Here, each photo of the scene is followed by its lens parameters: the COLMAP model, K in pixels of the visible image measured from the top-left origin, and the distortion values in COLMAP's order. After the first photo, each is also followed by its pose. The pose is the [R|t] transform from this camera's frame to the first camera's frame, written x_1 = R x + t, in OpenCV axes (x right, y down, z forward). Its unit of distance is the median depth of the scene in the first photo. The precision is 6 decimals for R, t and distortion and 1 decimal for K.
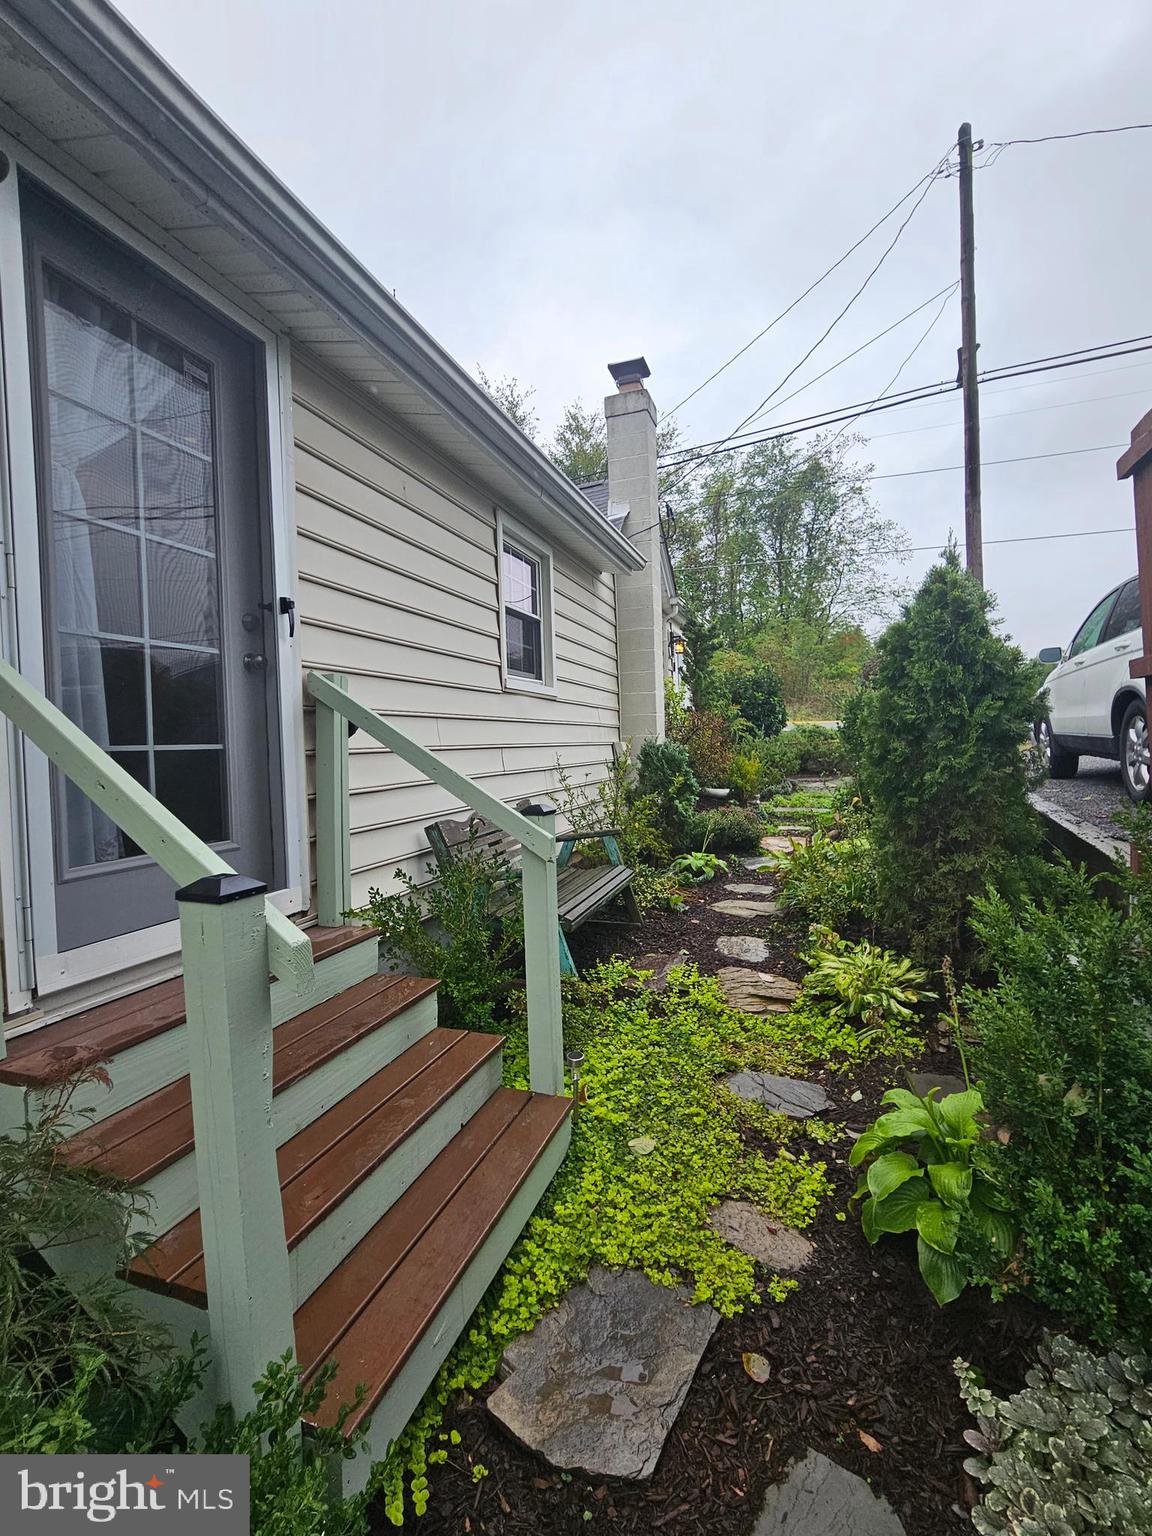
lens RADIAL K [[690.4, 0, 574.6], [0, 690.4, 765.8], [0, 0, 1]] dist [0.000034, 0.000134]
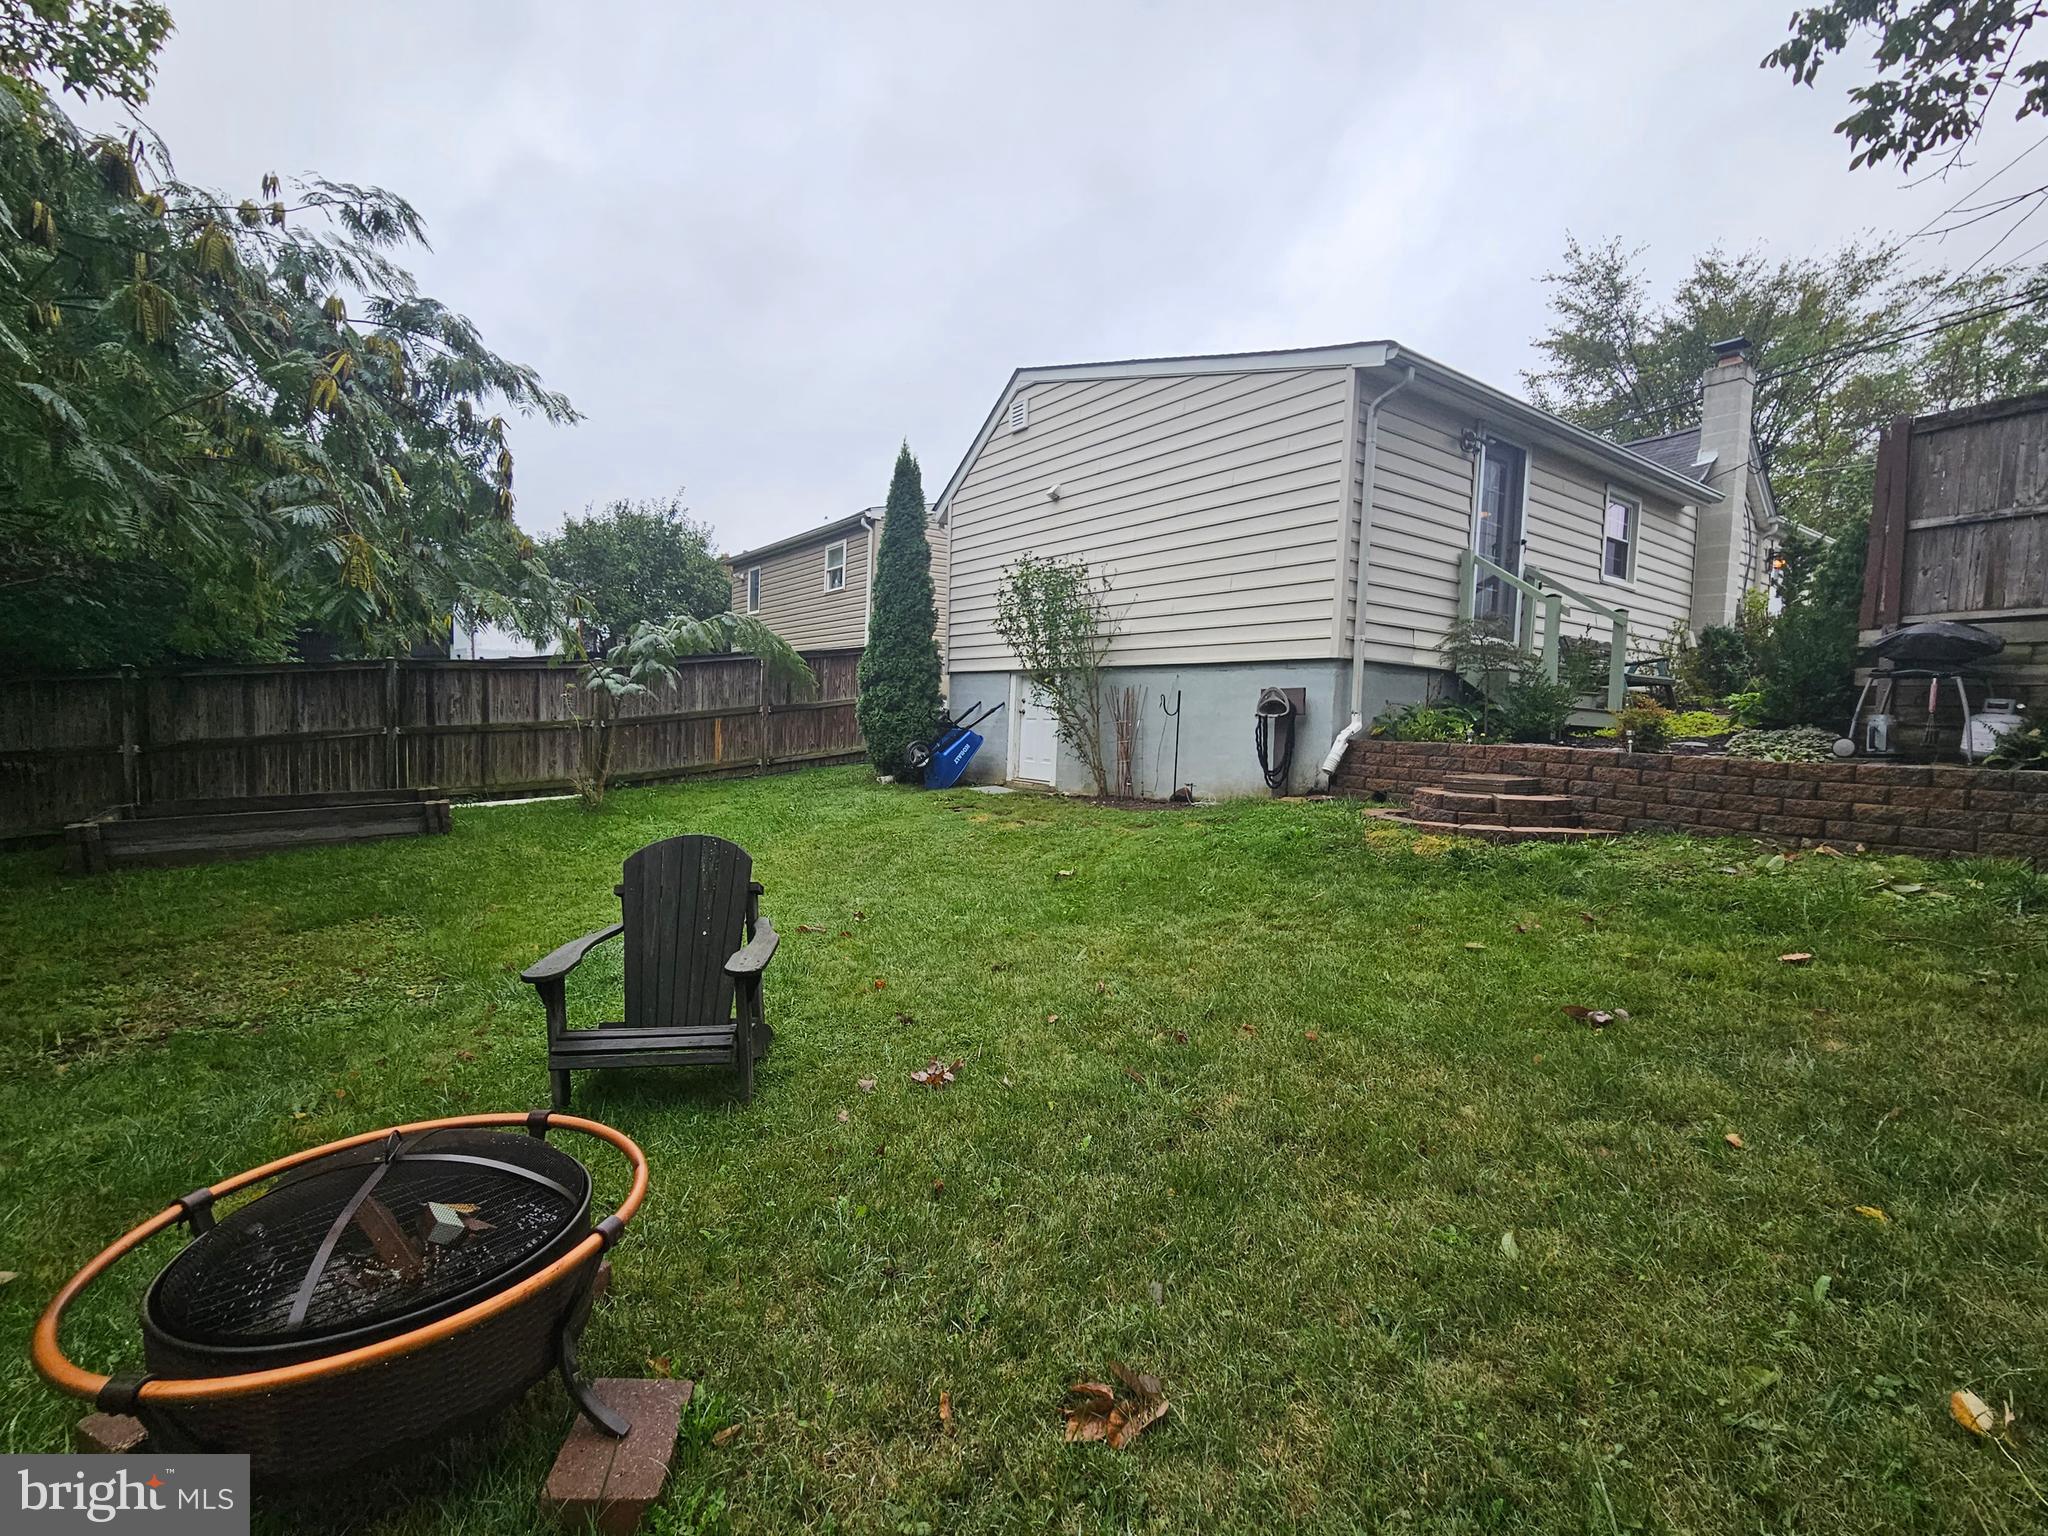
lens RADIAL K [[920.5, 0, 1017.8], [0, 920.5, 771.5], [0, 0, 1]] dist [0.000034, 0.000134]
pose [[0.815331, 0.092044, -0.571631, 0.036969], [-0.080134, 0.995721, 0.046034, 0.188981], [0.573422, 0.008274, 0.819218, -0.888066]]
